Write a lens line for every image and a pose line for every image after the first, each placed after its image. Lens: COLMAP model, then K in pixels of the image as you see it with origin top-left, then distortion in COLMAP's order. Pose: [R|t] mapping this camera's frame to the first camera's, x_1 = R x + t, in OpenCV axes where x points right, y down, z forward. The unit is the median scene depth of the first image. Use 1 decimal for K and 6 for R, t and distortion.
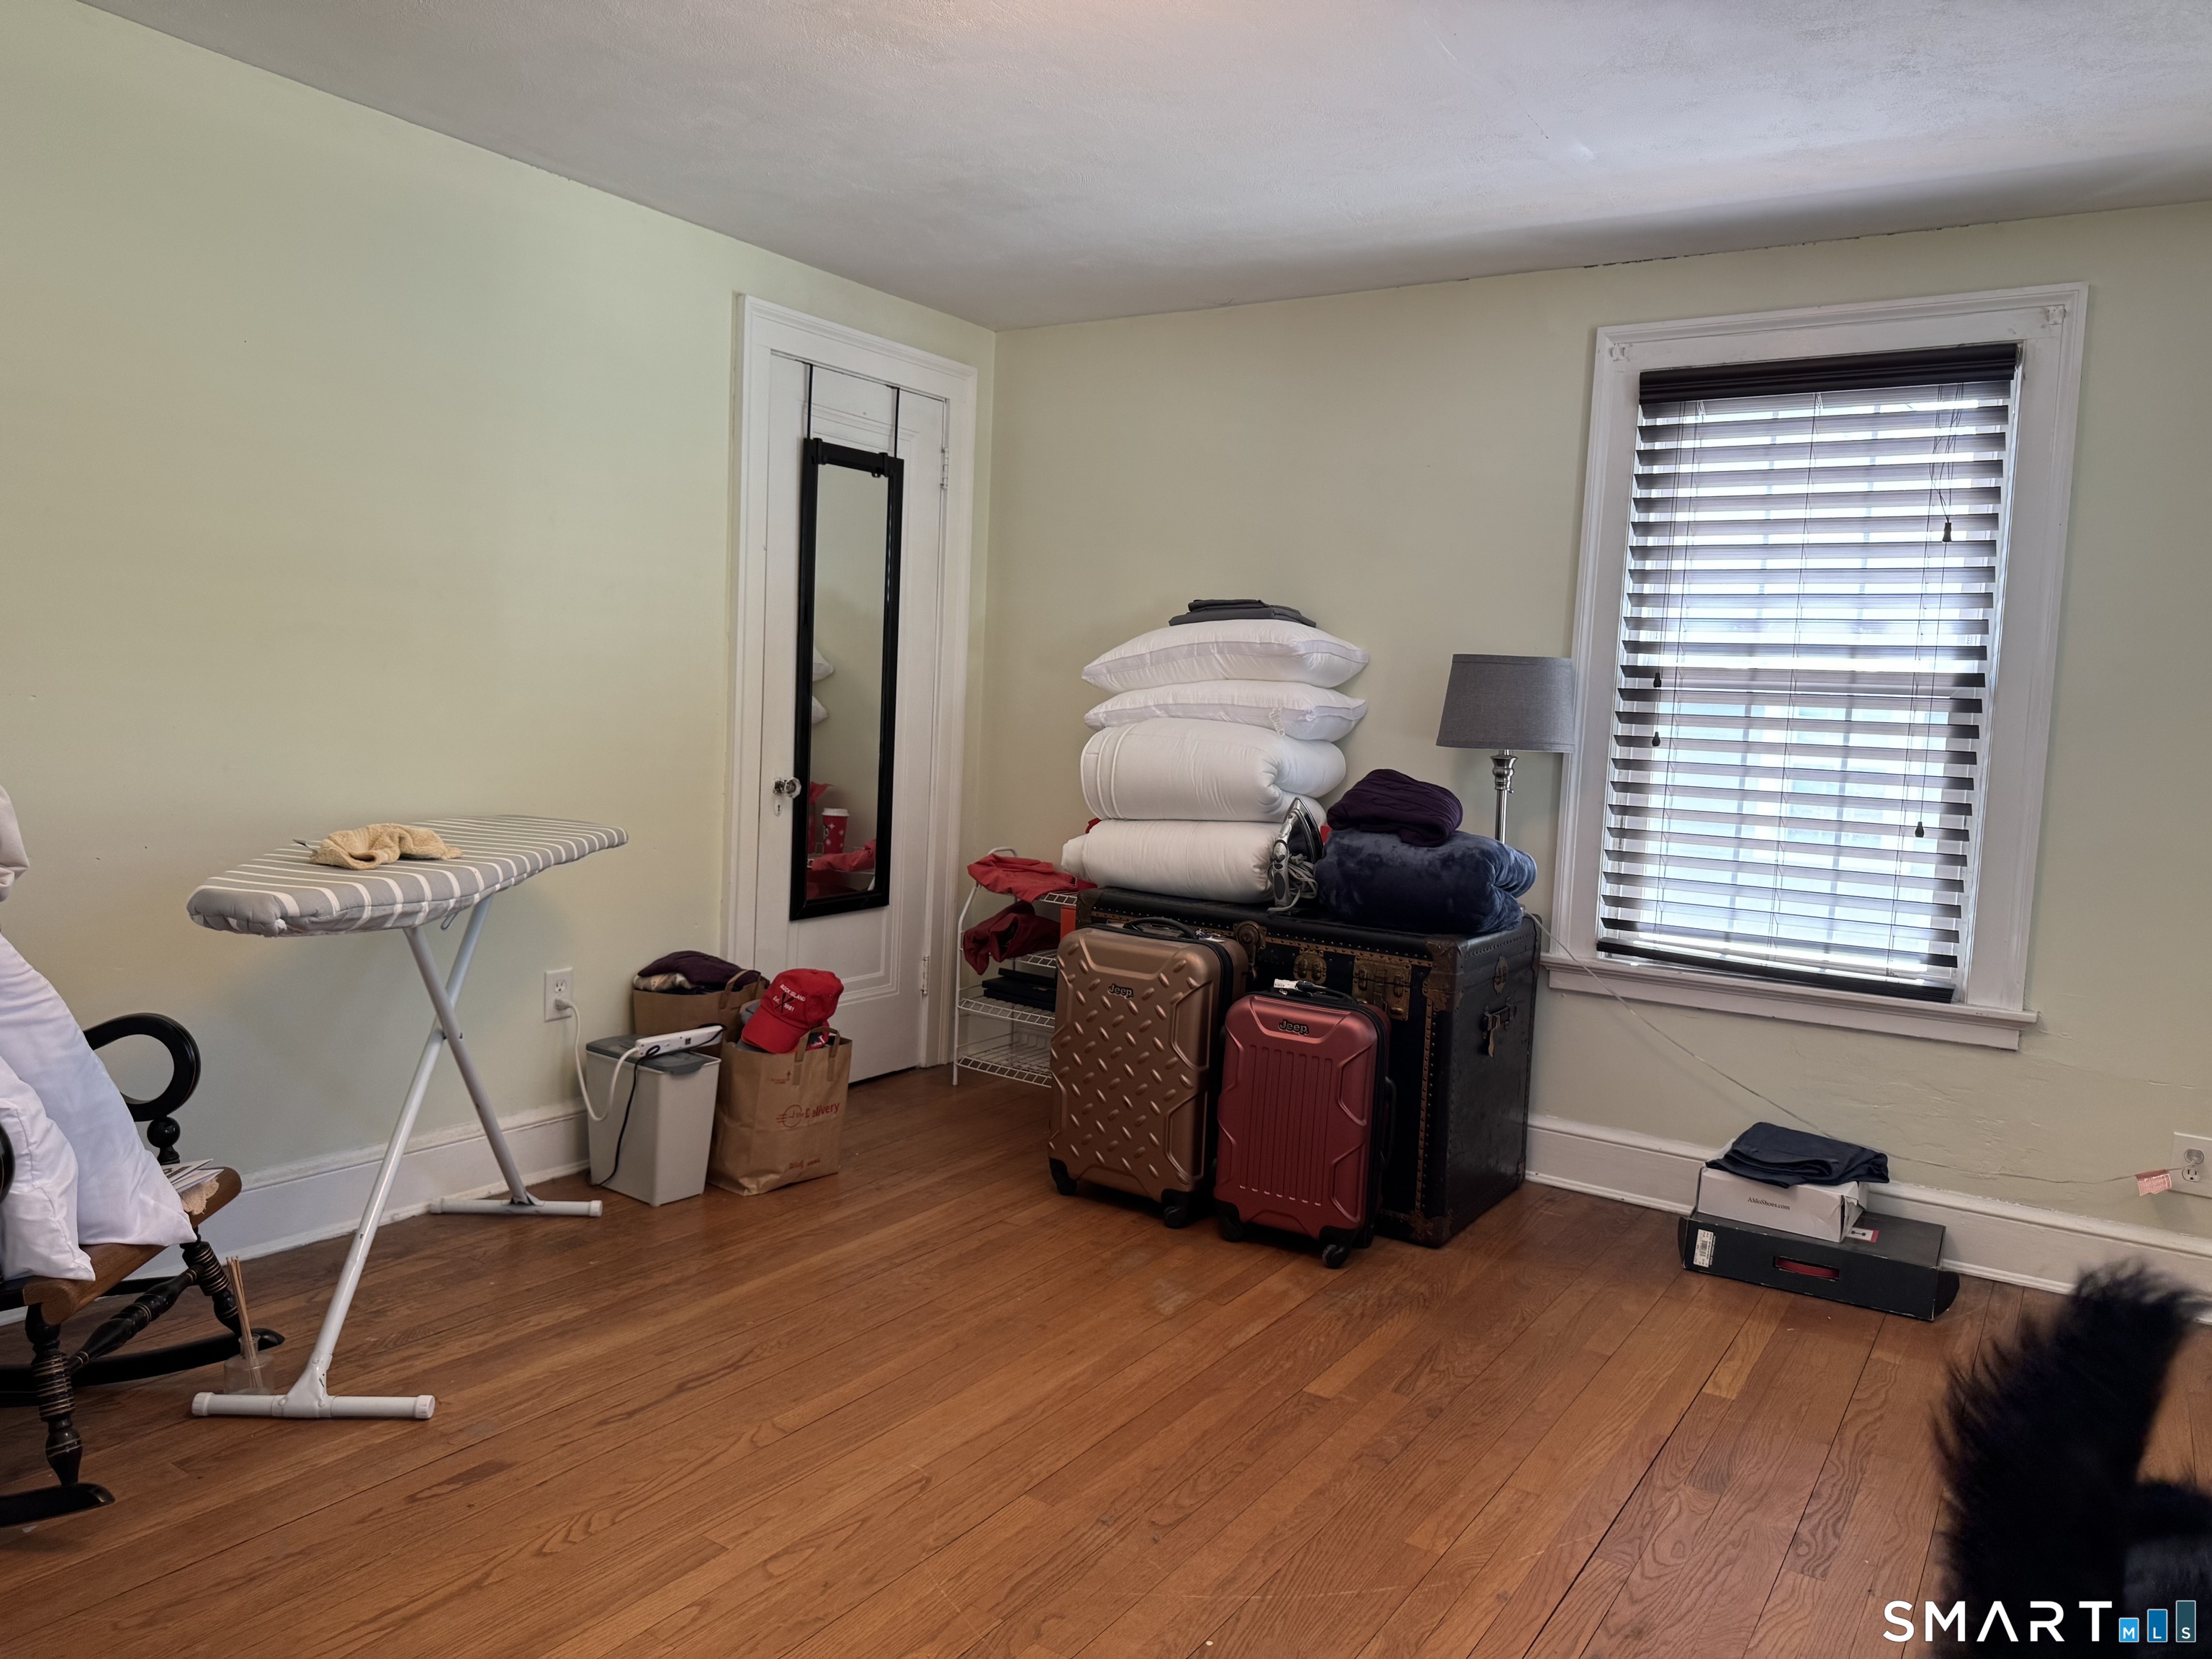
lens RADIAL K [[1603.2, 0, 1106.0], [0, 1603.2, 829.5], [0, 0, 1]] dist [0.102783, -0.125283]
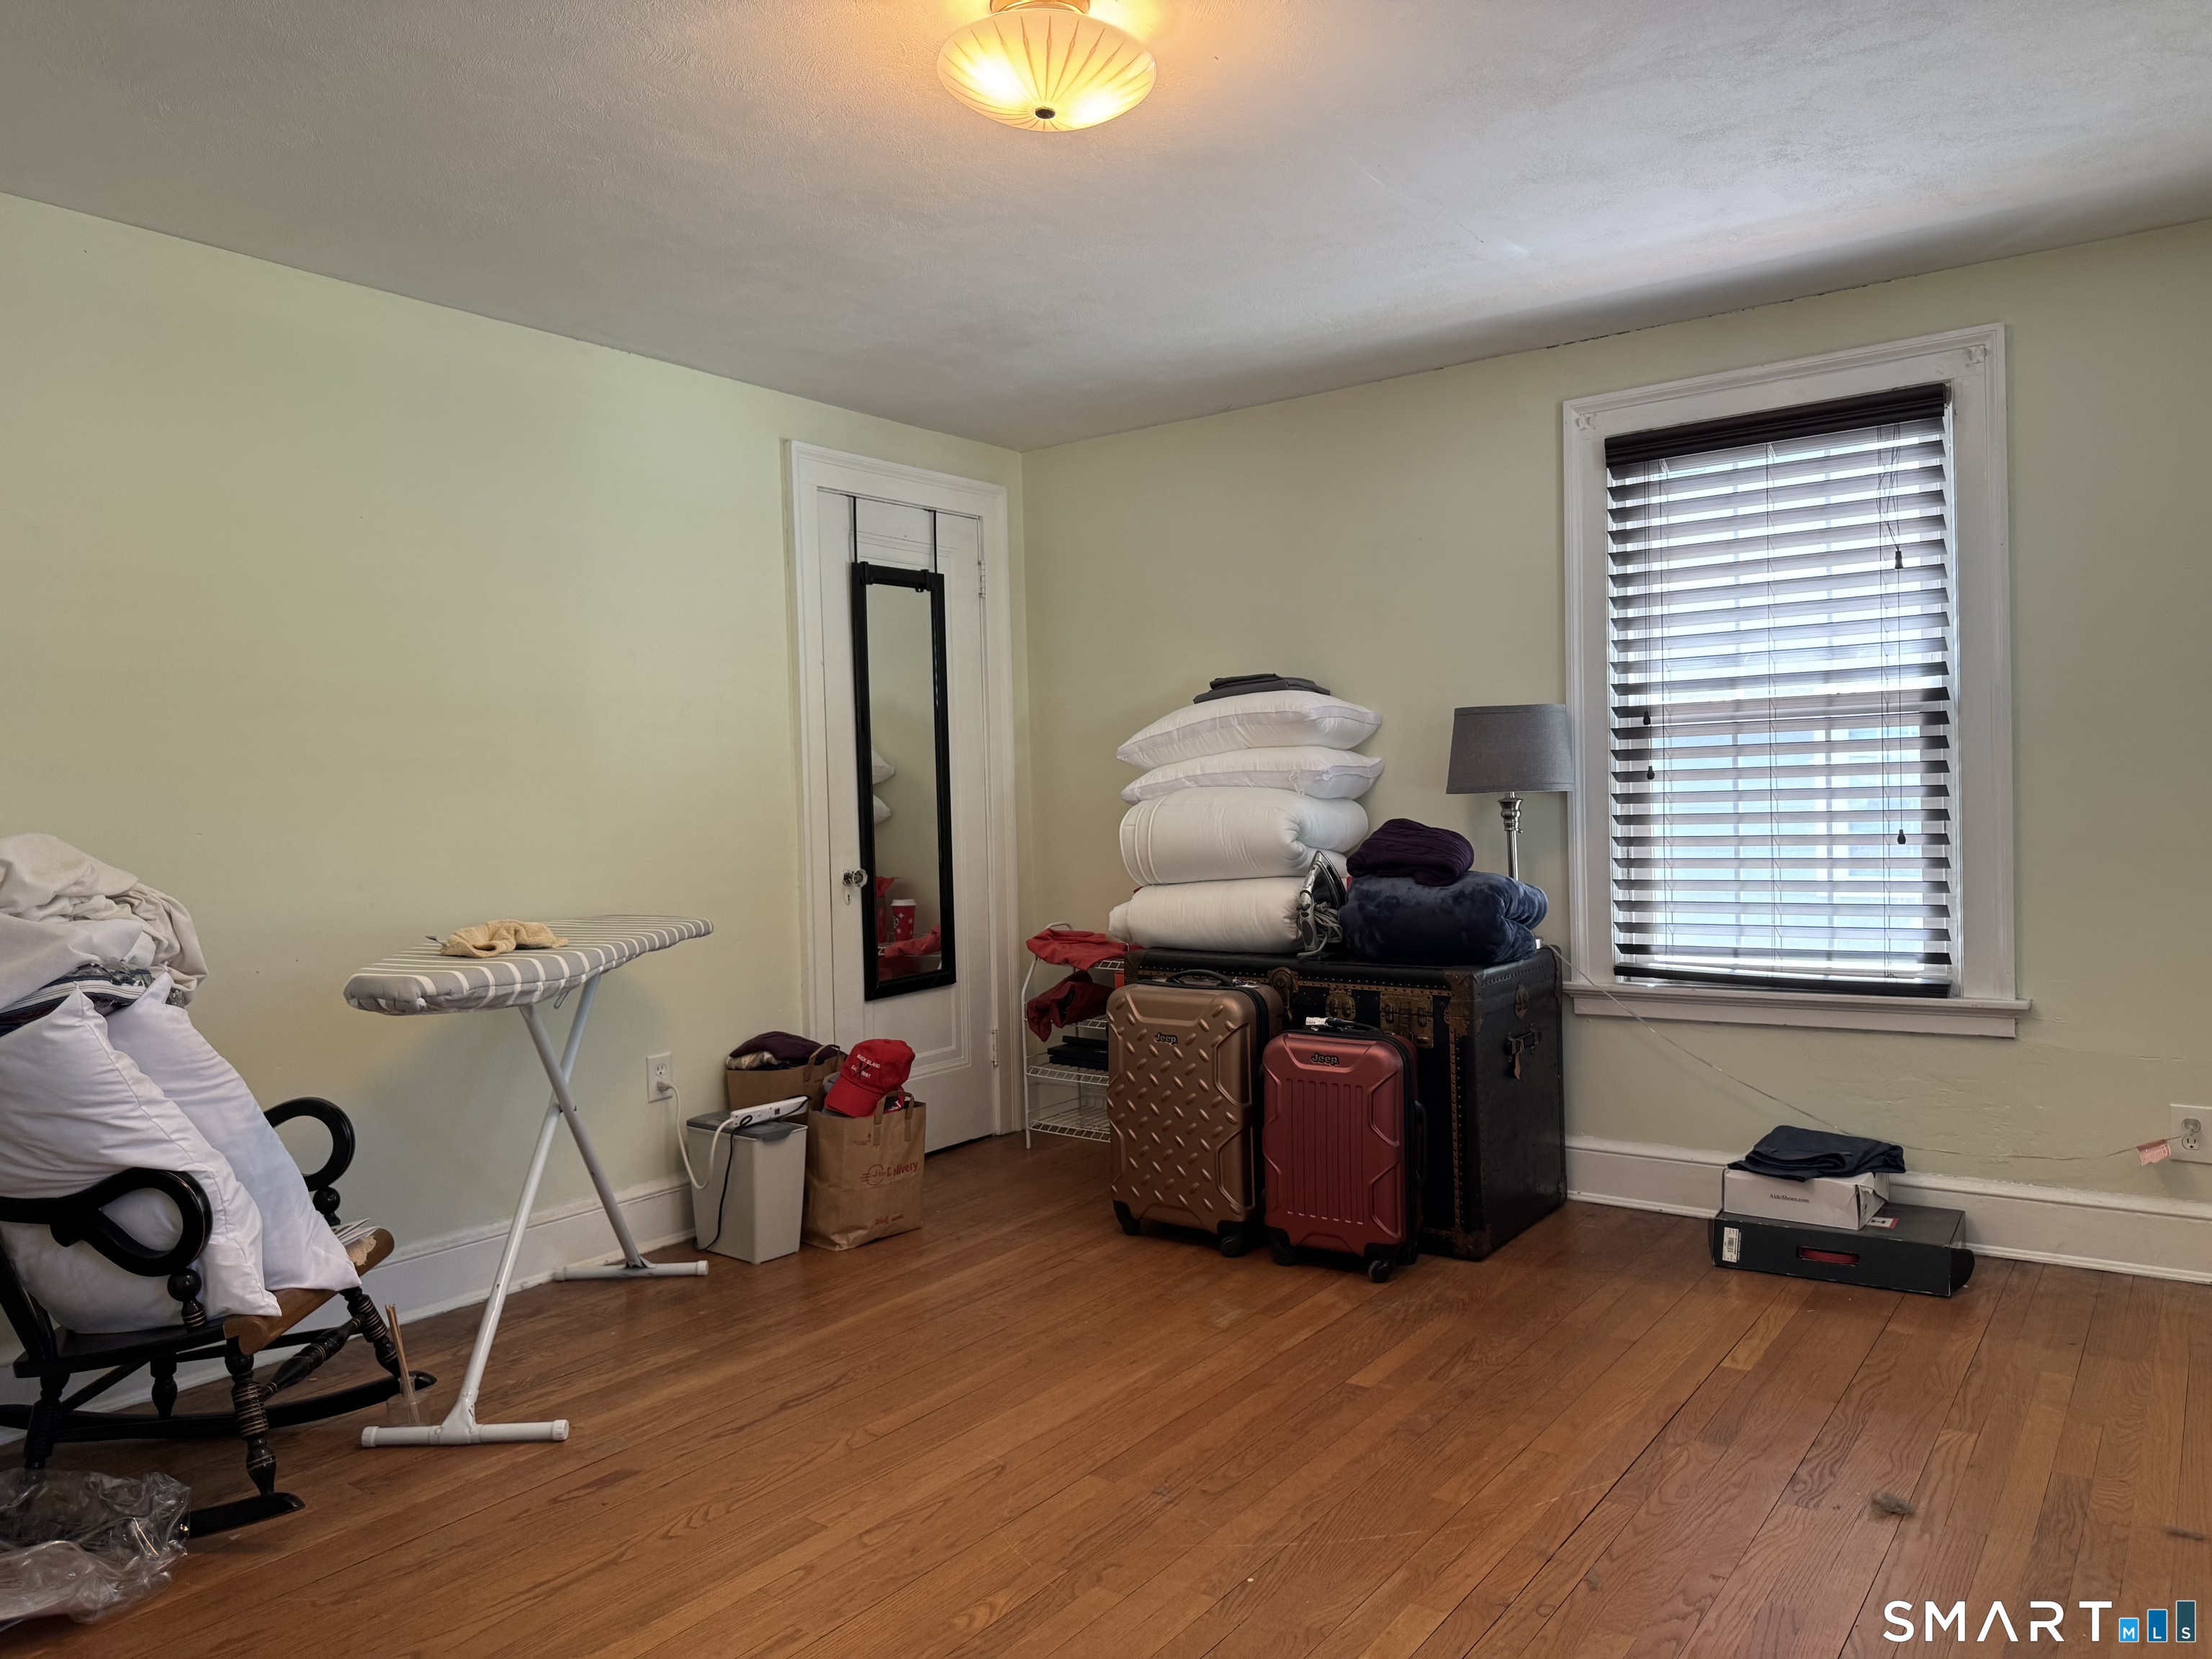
lens RADIAL K [[1643.4, 0, 1109.7], [0, 1643.4, 847.9], [0, 0, 1]] dist [0.148897, -0.245409]
pose [[0.995787, -0.072513, -0.056134, 0.044661], [0.069235, 0.995896, -0.058293, 0.035722], [0.060130, 0.054161, 0.996720, -0.124589]]
